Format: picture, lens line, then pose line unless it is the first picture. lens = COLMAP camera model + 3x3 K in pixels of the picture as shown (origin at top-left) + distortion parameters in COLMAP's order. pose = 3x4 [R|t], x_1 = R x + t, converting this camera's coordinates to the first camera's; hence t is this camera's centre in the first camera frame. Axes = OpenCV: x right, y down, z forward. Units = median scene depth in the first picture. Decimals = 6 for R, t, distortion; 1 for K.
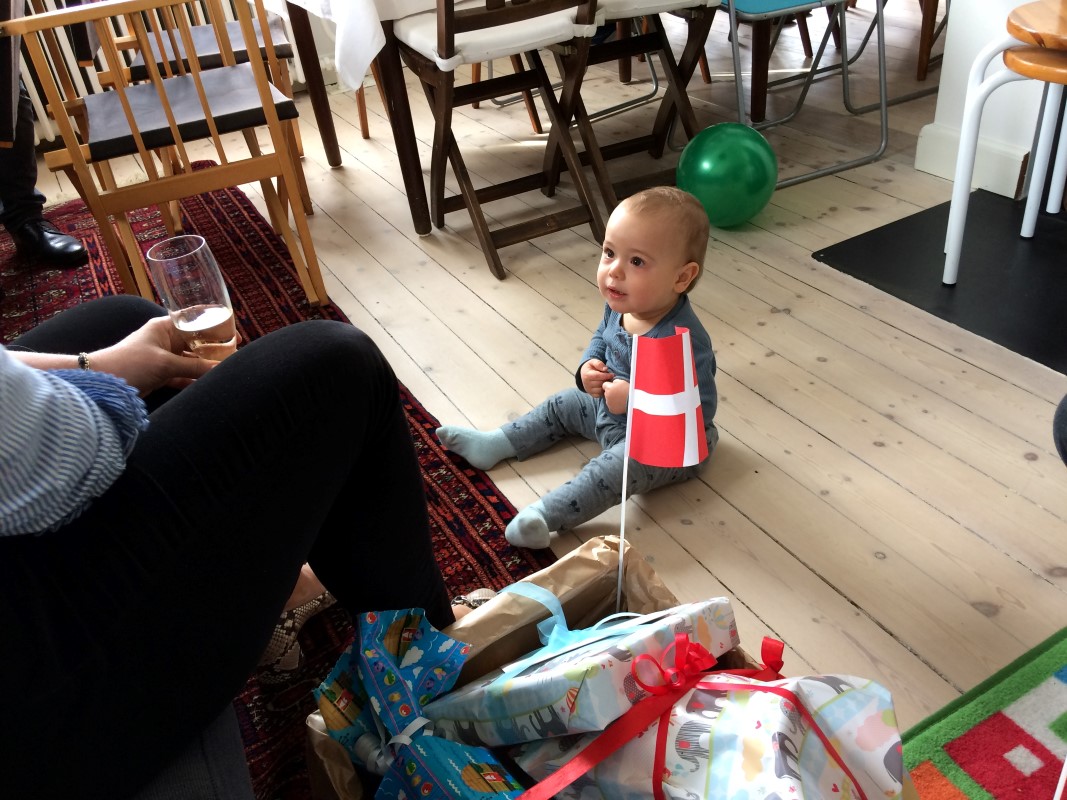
lens RADIAL K [[890.6, 0, 537.8], [0, 890.6, 409.6], [0, 0, 1]] dist [0.104431, -0.149462]
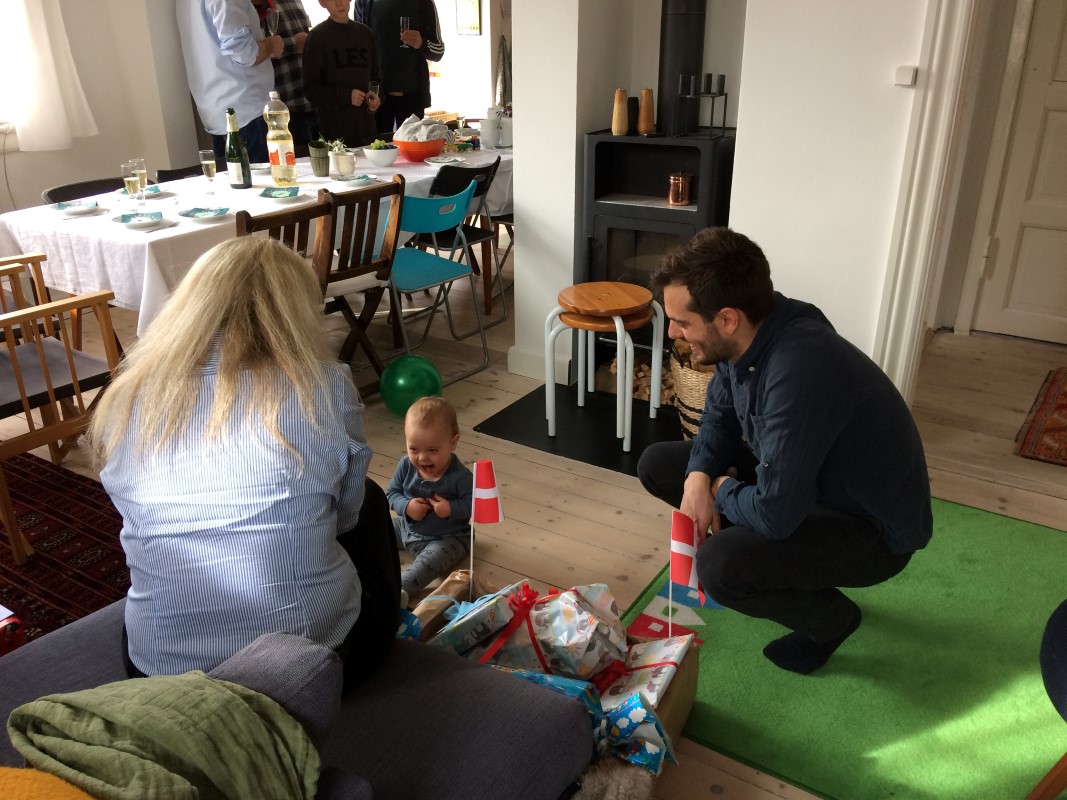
lens RADIAL K [[890.6, 0, 532.1], [0, 890.6, 403.7], [0, 0, 1]] dist [0.104431, -0.149462]
pose [[0.880596, -0.098076, 0.463608, -0.438972], [0.198636, 0.964643, -0.173227, 0.107820], [-0.430227, 0.244632, 0.868942, -0.584242]]
